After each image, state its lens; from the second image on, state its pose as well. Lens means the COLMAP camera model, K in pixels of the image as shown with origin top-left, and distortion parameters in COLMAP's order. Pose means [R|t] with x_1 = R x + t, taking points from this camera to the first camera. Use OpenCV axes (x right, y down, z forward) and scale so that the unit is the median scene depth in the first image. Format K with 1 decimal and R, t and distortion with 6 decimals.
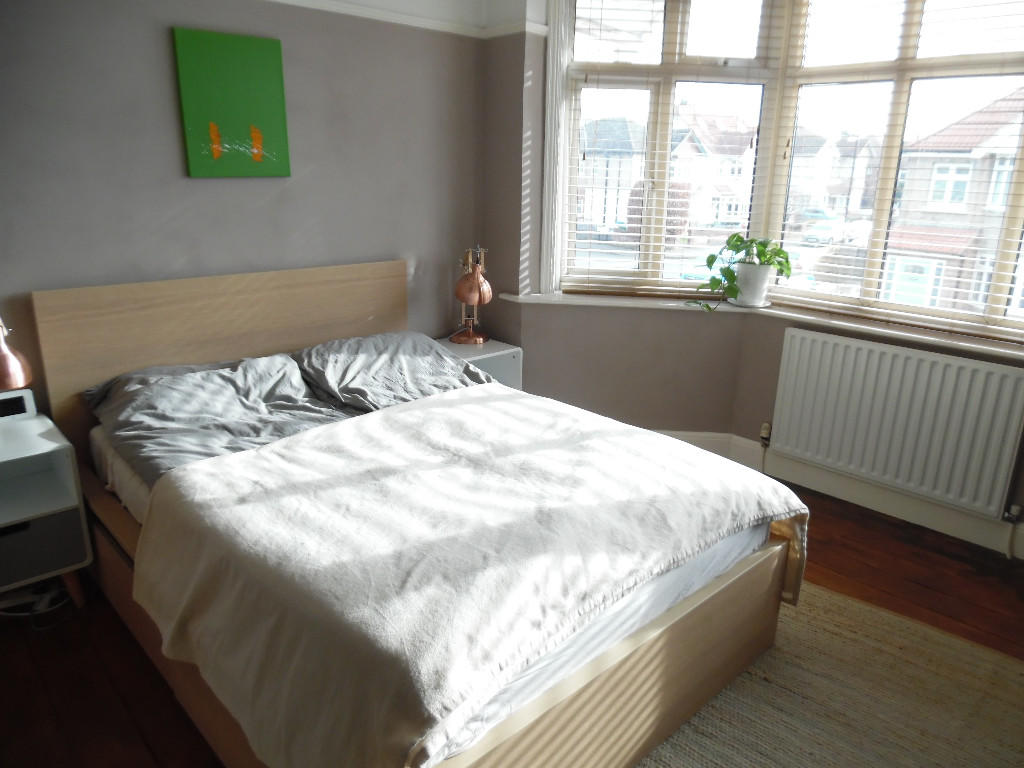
lens RADIAL K [[715.4, 0, 515.9], [0, 715.4, 379.5], [0, 0, 1]] dist [-0.001620, -0.004694]
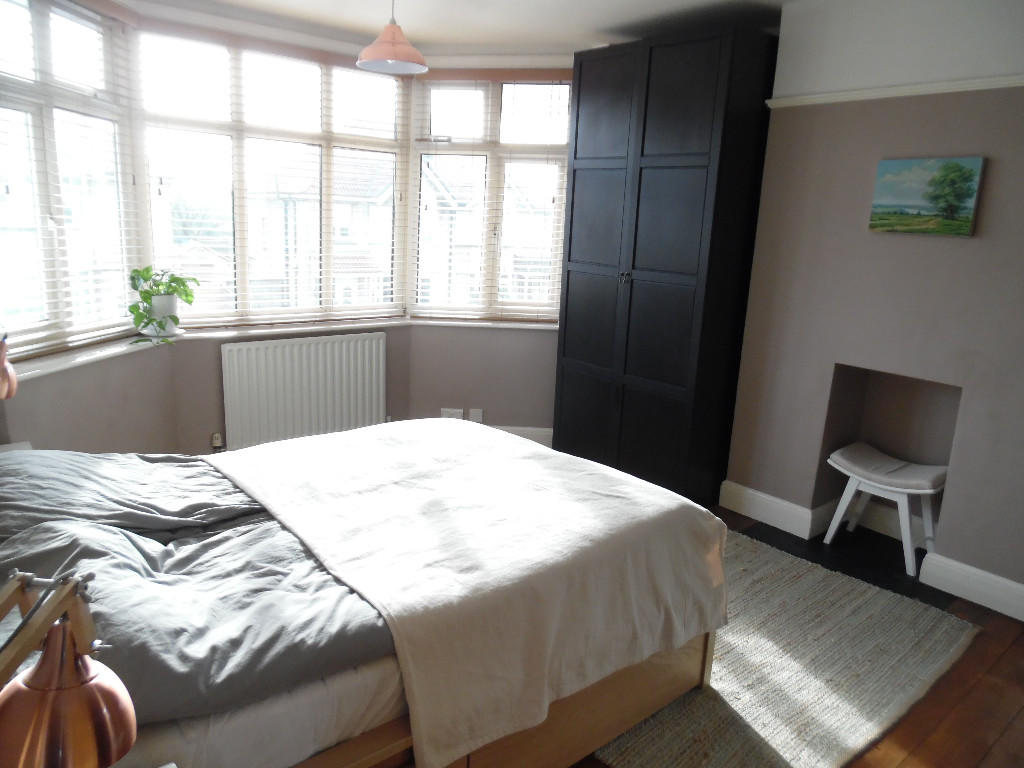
lens RADIAL K [[715.4, 0, 515.9], [0, 715.4, 379.5], [0, 0, 1]] dist [-0.001620, -0.004694]
pose [[0.067165, -0.239518, 0.968566, -0.987410], [0.250018, 0.943826, 0.216062, -0.209325], [-0.965909, 0.227647, 0.123276, 0.600624]]
